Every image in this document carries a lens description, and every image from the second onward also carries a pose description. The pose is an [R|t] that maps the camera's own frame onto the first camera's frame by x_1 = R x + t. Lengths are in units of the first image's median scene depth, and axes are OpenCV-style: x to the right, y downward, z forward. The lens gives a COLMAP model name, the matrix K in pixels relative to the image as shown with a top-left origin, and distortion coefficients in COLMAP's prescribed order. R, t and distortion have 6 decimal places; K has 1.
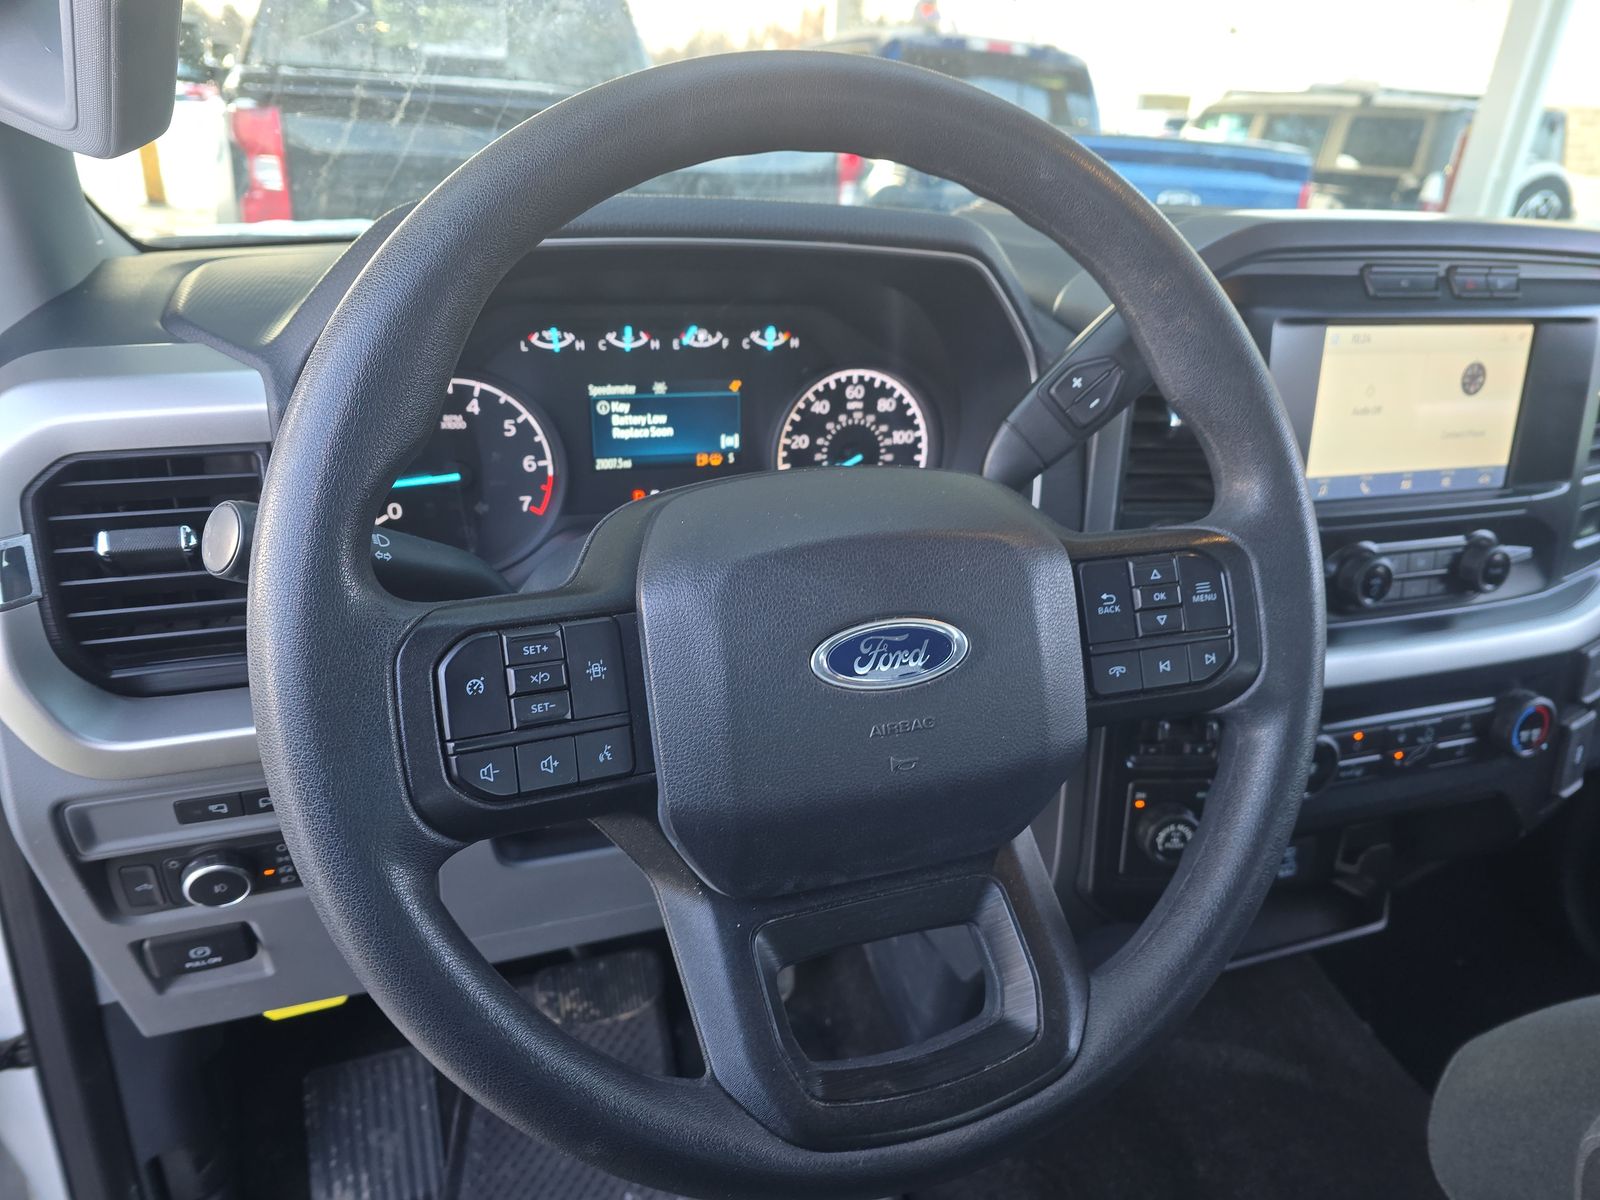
lens RADIAL K [[1093.8, 0, 797.7], [0, 1093.8, 639.3], [0, 0, 1]] dist [0.075254, -0.123968]
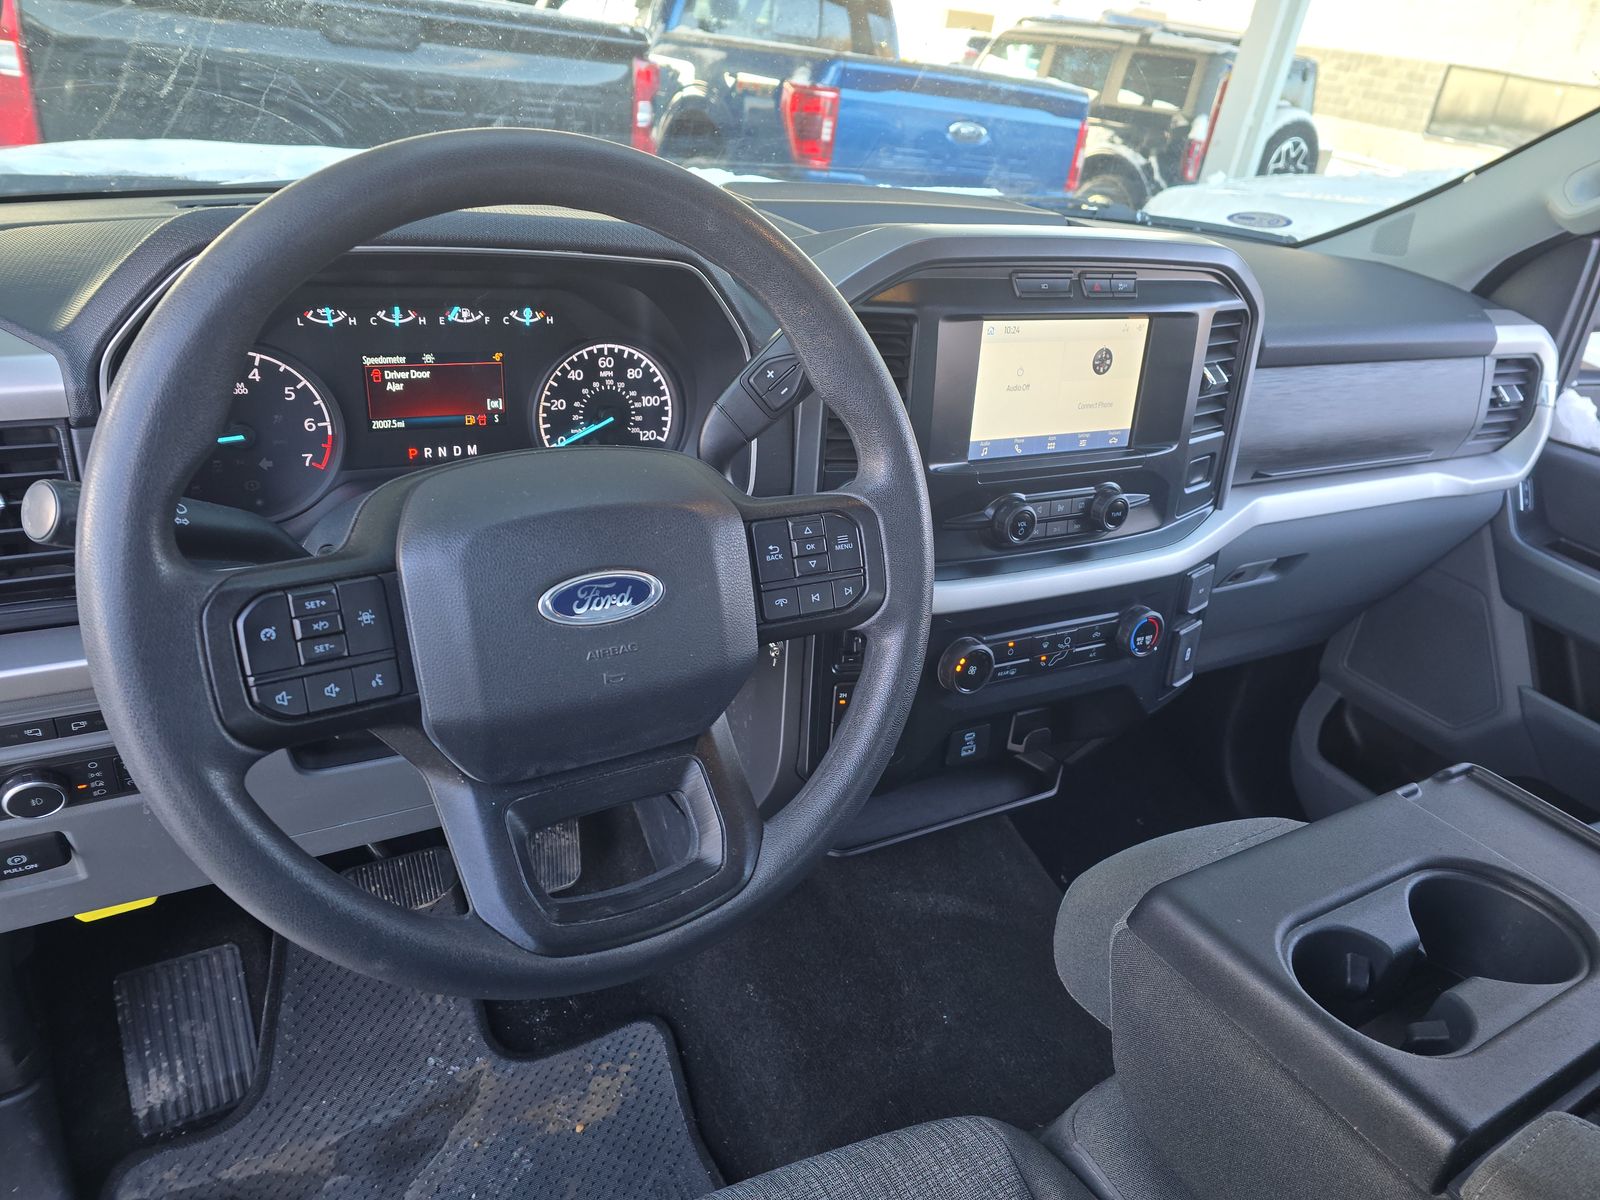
lens RADIAL K [[1090.7, 0, 816.2], [0, 1090.7, 631.5], [0, 0, 1]] dist [0.043332, -0.032374]
pose [[0.983567, -0.023113, 0.179056, 0.058637], [0.010879, 0.997557, 0.069007, -0.017695], [-0.180214, -0.065925, 0.981416, -0.210937]]
